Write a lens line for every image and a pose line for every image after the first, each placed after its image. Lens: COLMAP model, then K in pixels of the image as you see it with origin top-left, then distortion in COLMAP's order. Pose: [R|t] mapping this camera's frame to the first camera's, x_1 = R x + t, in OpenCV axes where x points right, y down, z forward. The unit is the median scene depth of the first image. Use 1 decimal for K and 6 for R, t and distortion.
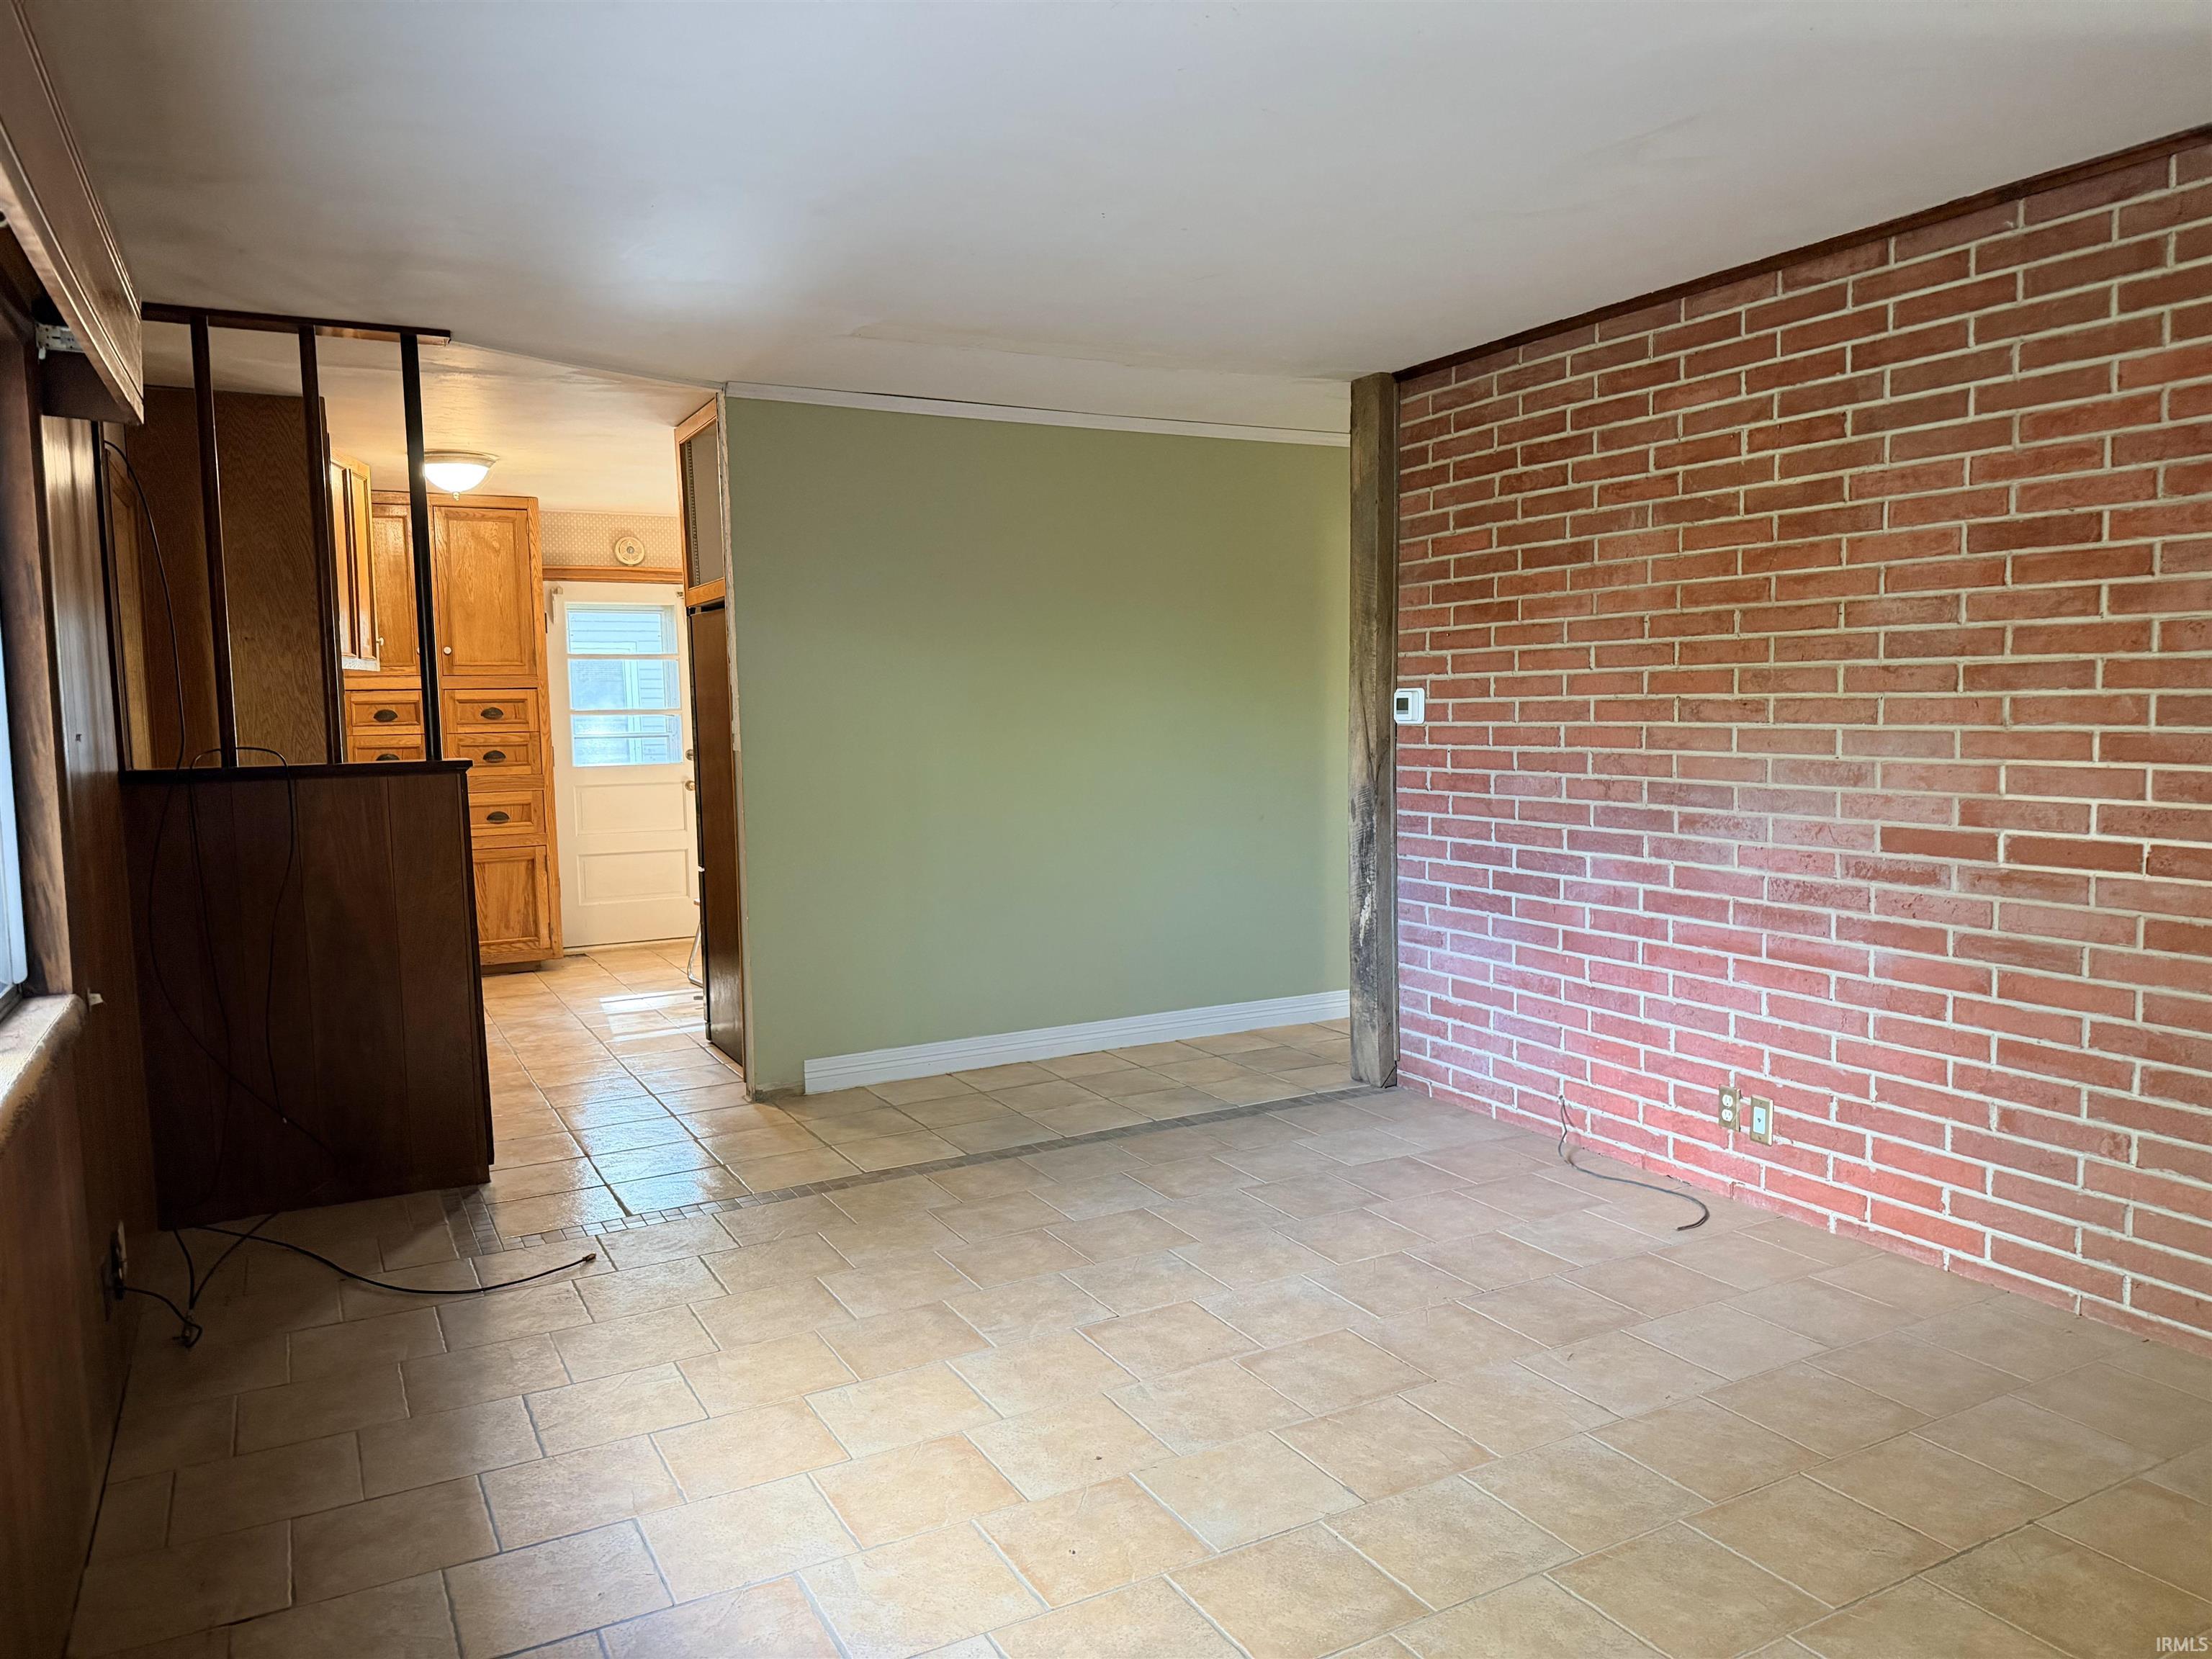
lens RADIAL K [[1547.9, 0, 1115.8], [0, 1547.9, 833.2], [0, 0, 1]] dist [0.095795, -0.137897]
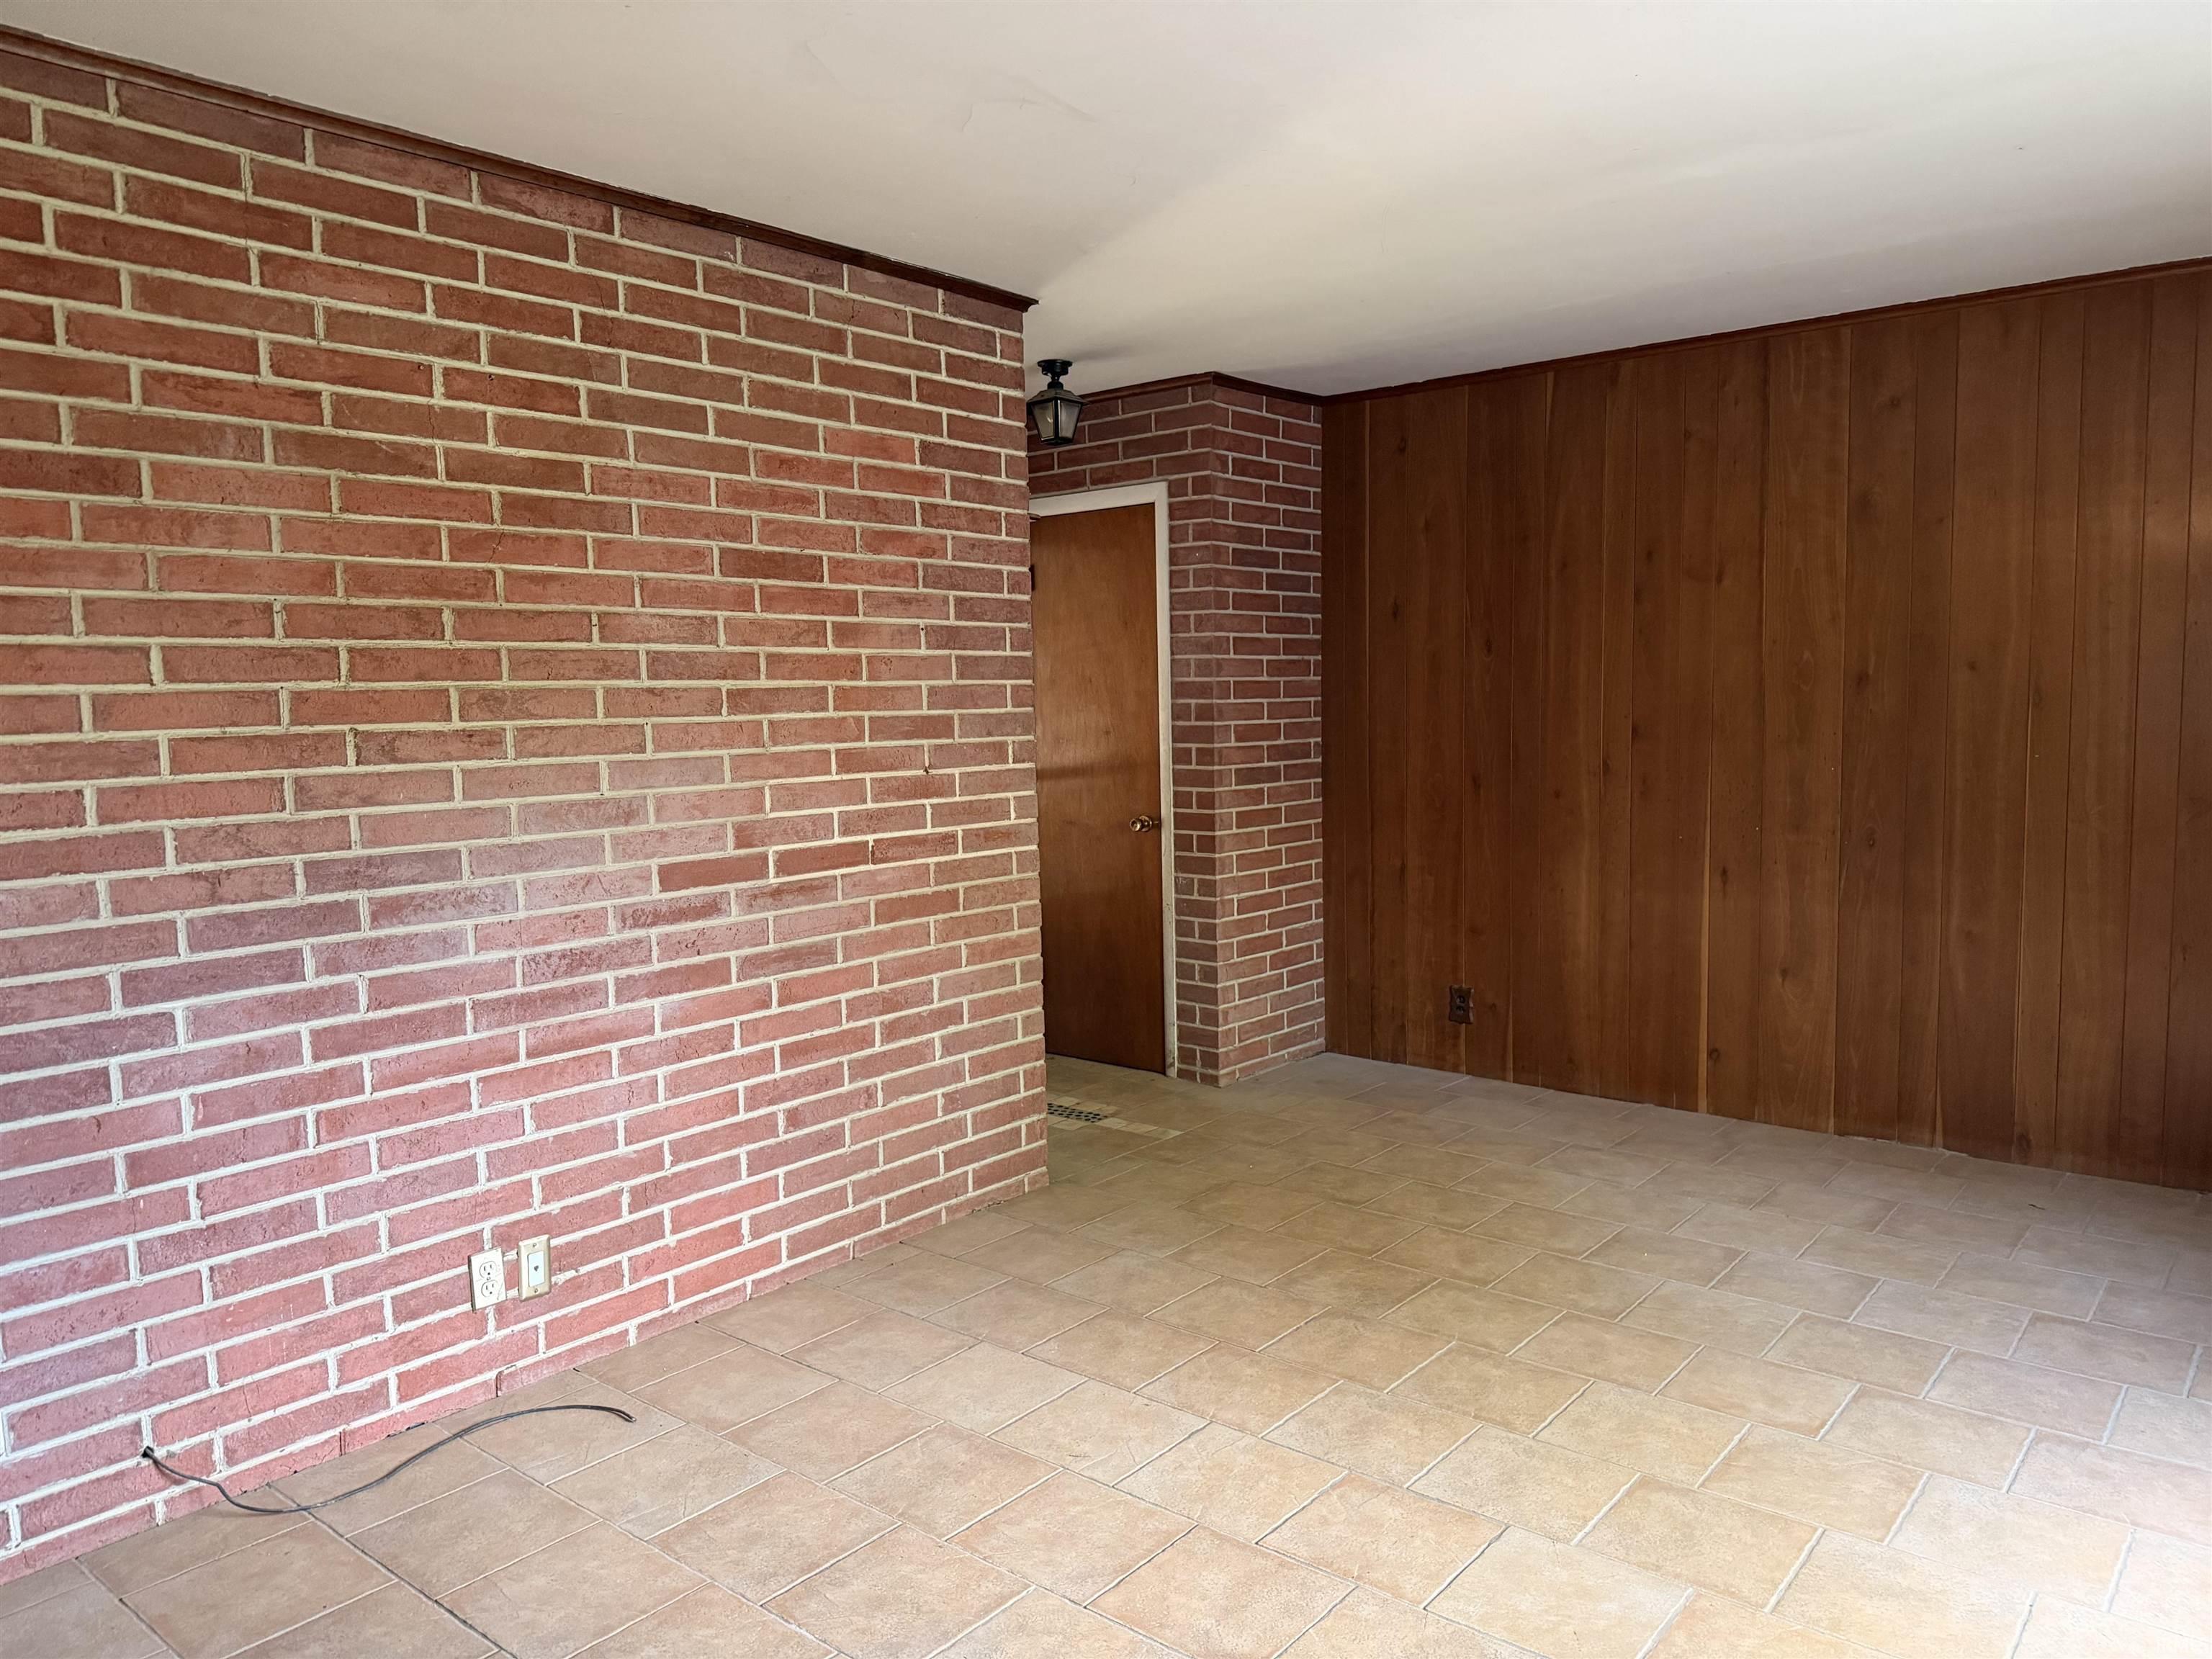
lens RADIAL K [[1547.9, 0, 1115.8], [0, 1547.9, 833.2], [0, 0, 1]] dist [0.095795, -0.137897]
pose [[-0.369622, -0.059564, 0.927271, -0.440821], [0.109991, 0.988122, 0.107317, -0.089491], [-0.922649, 0.141659, -0.358680, 1.070374]]
